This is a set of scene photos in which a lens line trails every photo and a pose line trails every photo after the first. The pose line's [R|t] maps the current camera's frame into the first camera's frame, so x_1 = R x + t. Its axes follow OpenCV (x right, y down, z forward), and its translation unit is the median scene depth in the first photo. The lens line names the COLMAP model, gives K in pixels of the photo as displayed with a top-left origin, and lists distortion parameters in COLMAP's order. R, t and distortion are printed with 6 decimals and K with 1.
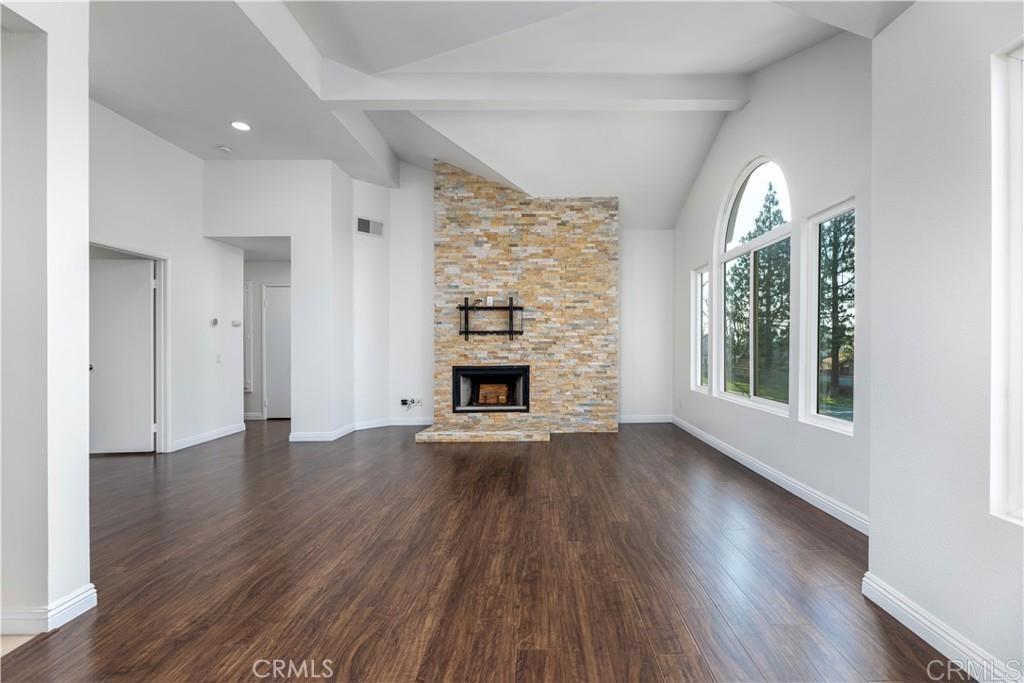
lens RADIAL K [[447.6, 0, 537.8], [0, 447.6, 344.3], [0, 0, 1]] dist [-0.002756, -0.000362]
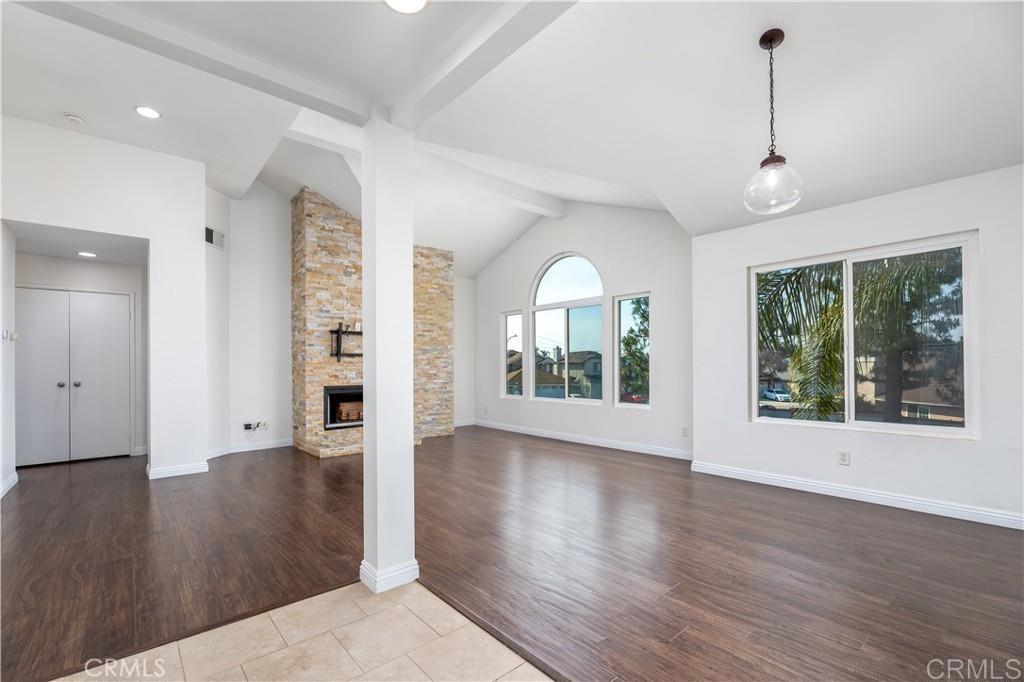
lens RADIAL K [[444.2, 0, 484.4], [0, 444.2, 362.1], [0, 0, 1]] dist [-0.001456, -0.000039]
pose [[0.783104, 0.005068, 0.621870, -0.545756], [0.000869, 0.999957, -0.009244, 0.001731], [-0.621890, 0.007780, 0.783066, -0.056697]]
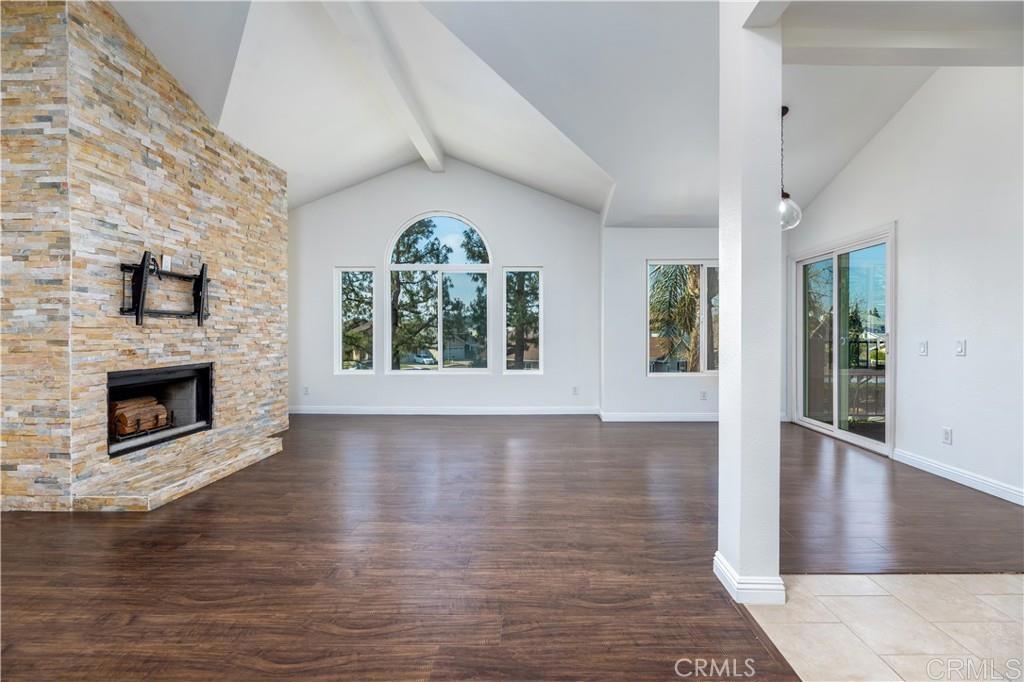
lens RADIAL K [[433.6, 0, 528.0], [0, 433.6, 335.1], [0, 0, 1]] dist [-0.000932, -0.000077]
pose [[0.021923, 0.000186, 0.999760, -0.698512], [-0.001411, 0.999999, -0.000156, 0.003319], [-0.999759, -0.001407, 0.021924, 0.485128]]
